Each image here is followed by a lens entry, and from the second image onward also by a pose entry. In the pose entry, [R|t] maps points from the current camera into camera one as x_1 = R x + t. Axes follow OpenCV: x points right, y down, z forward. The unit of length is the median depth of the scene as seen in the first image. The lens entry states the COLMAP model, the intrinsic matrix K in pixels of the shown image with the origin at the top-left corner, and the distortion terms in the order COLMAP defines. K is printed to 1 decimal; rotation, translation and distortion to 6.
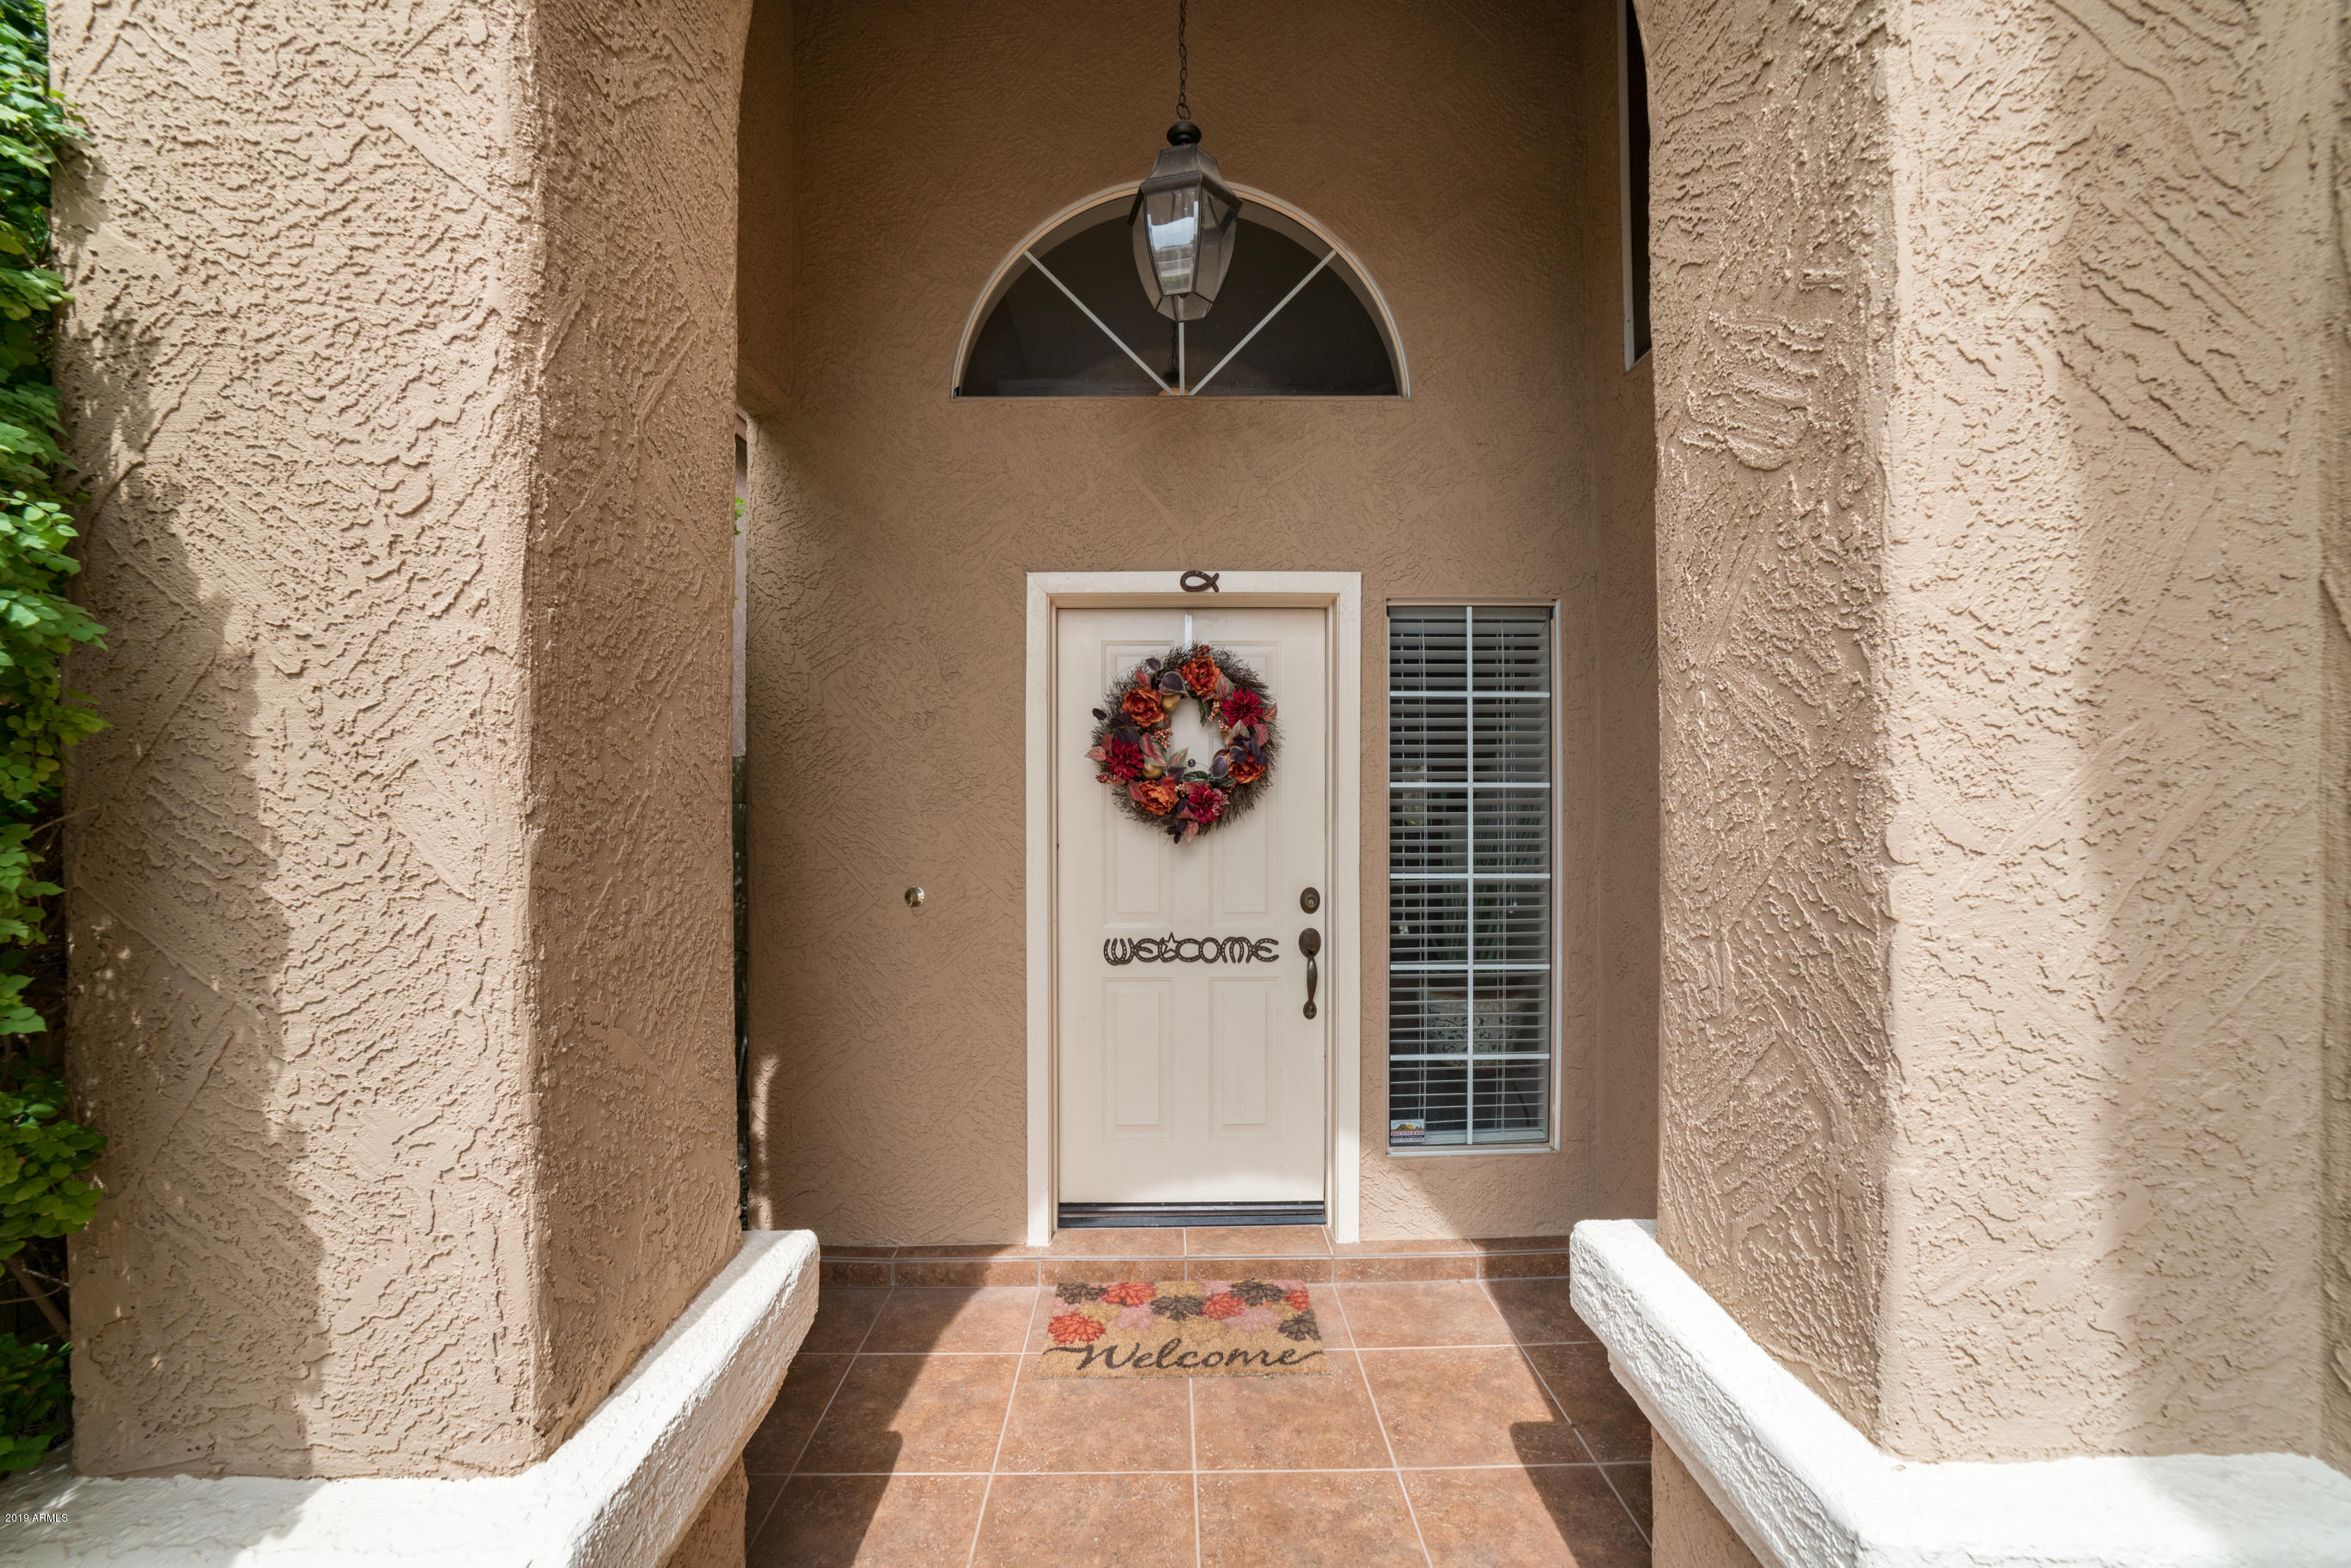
lens RADIAL K [[934.0, 0, 1179.4], [0, 934.0, 791.8], [0, 0, 1]] dist [-0.003456, 0.000290]
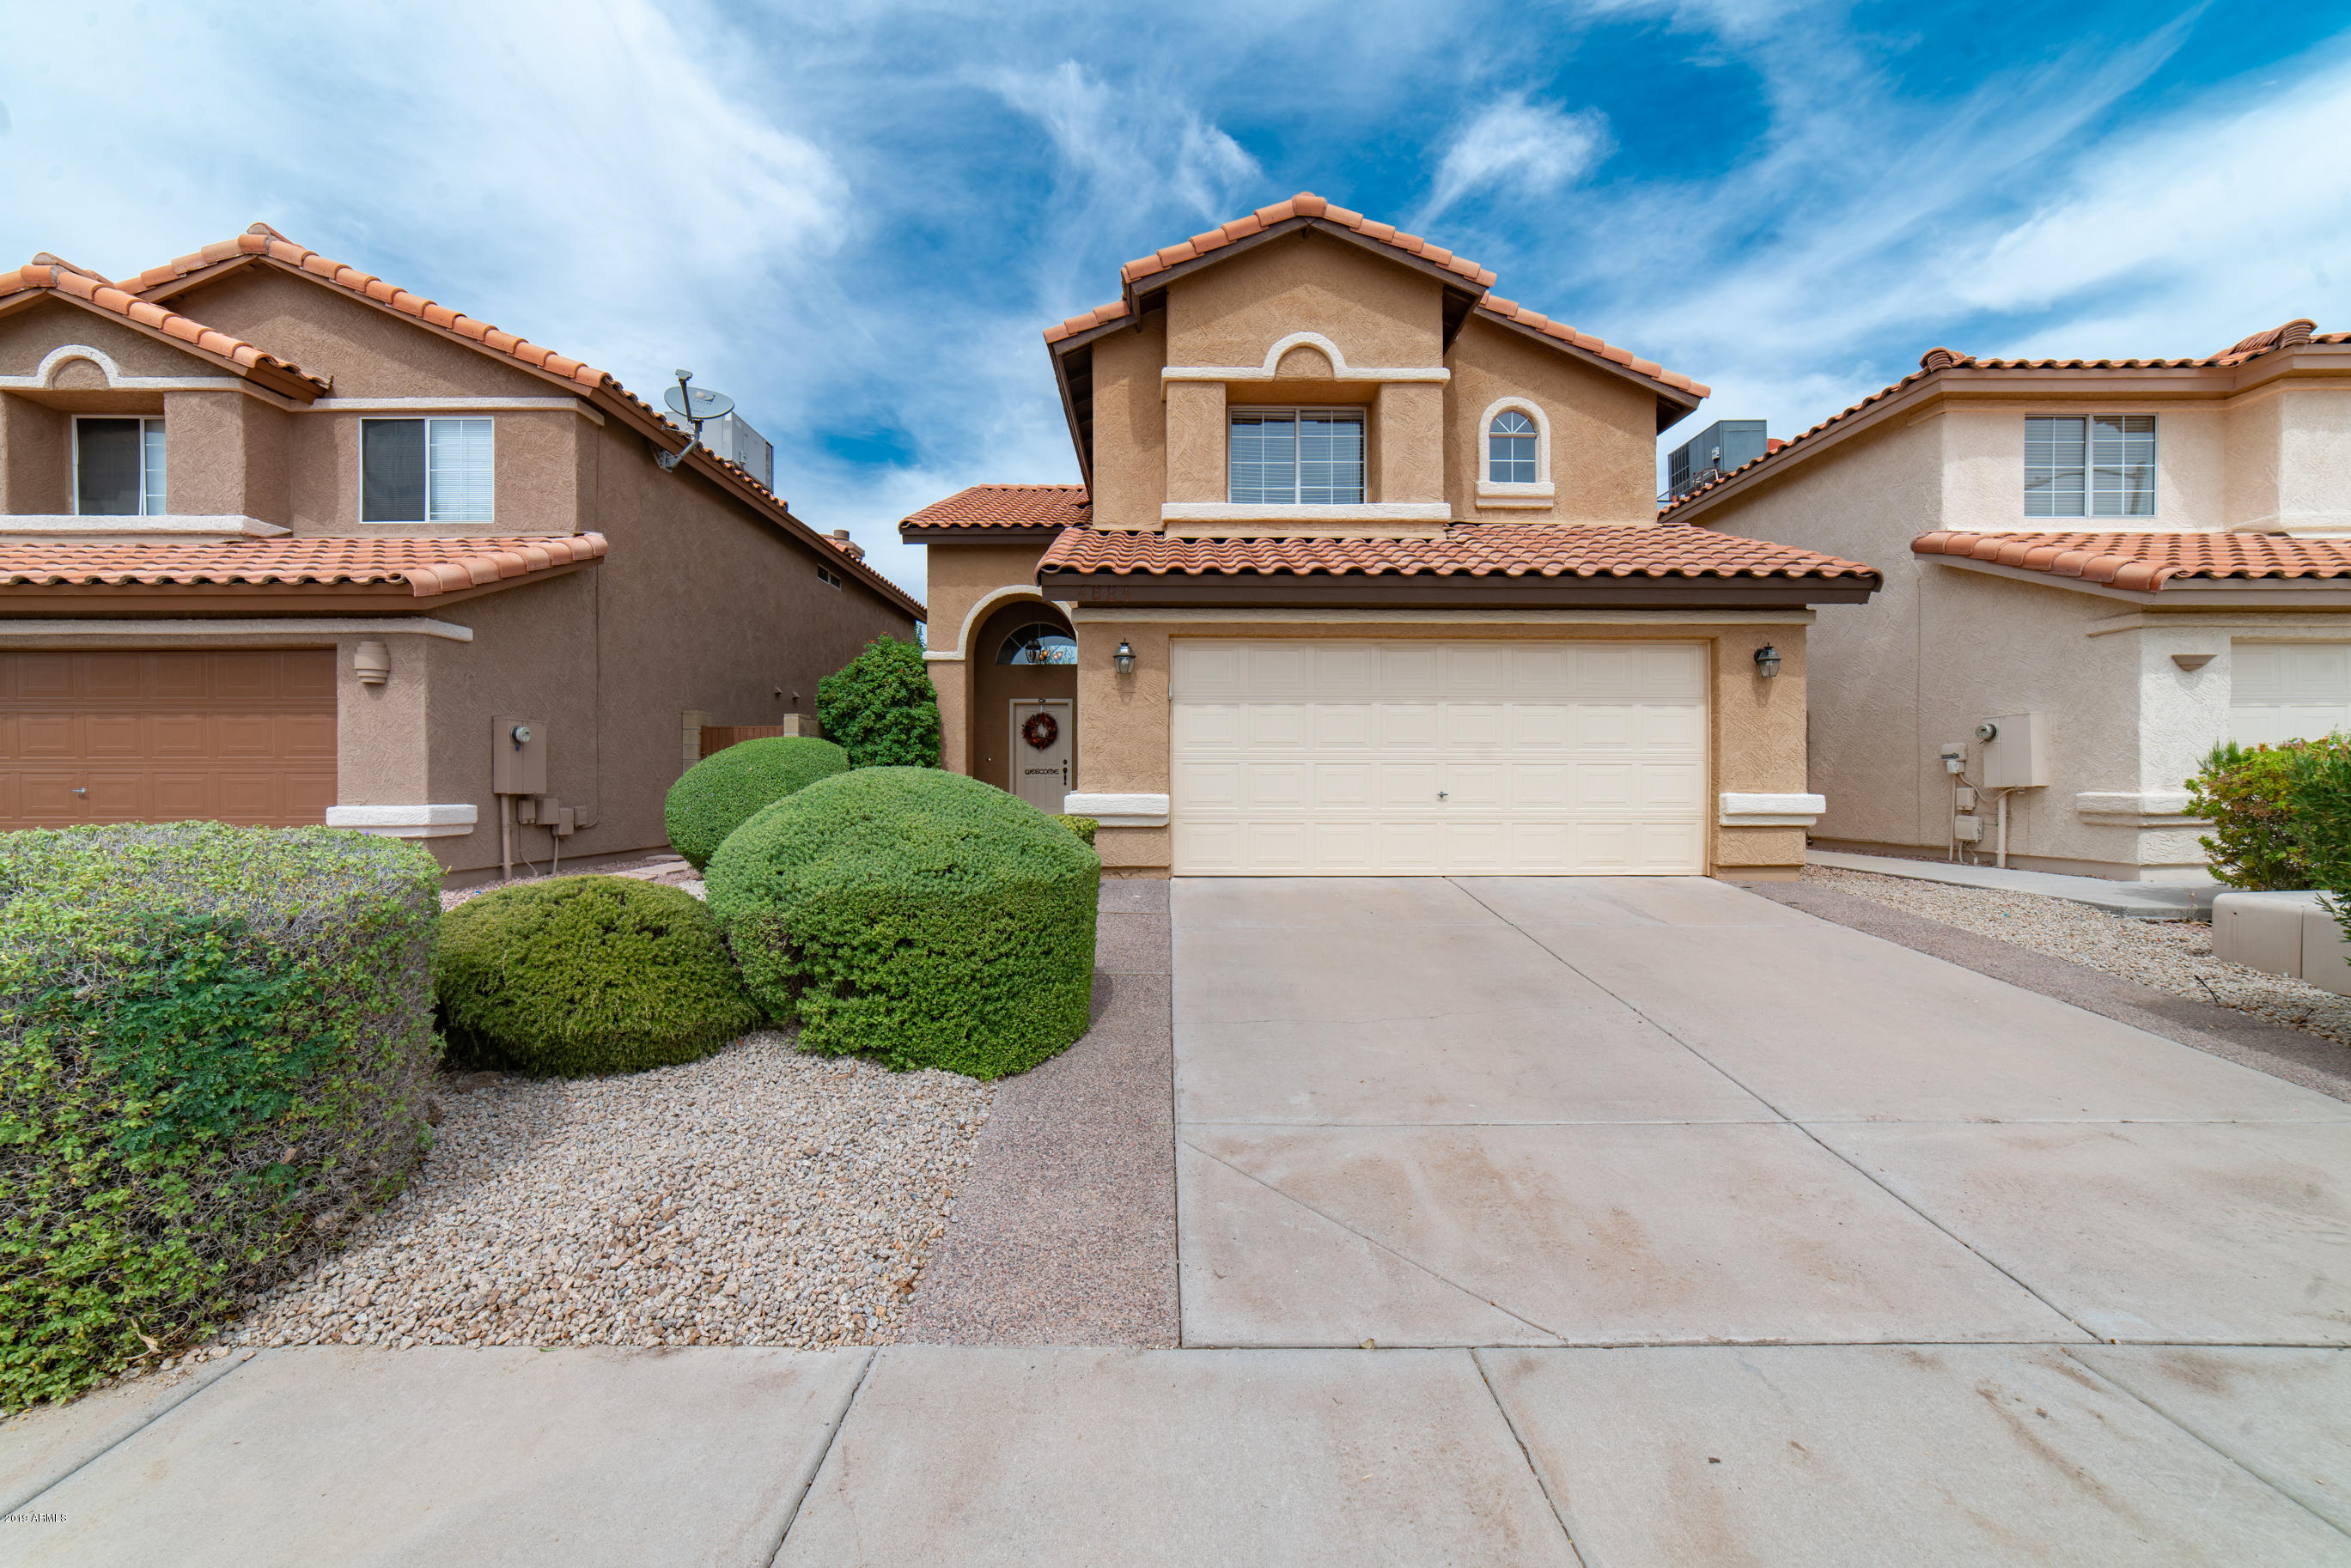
lens RADIAL K [[934.0, 0, 1172.5], [0, 934.0, 776.9], [0, 0, 1]] dist [-0.003456, 0.000290]
pose [[0.999875, 0.001656, -0.015754, 0.816928], [-0.001467, 0.999926, 0.012042, 0.137223], [0.015772, -0.012017, 0.999803, -4.143901]]
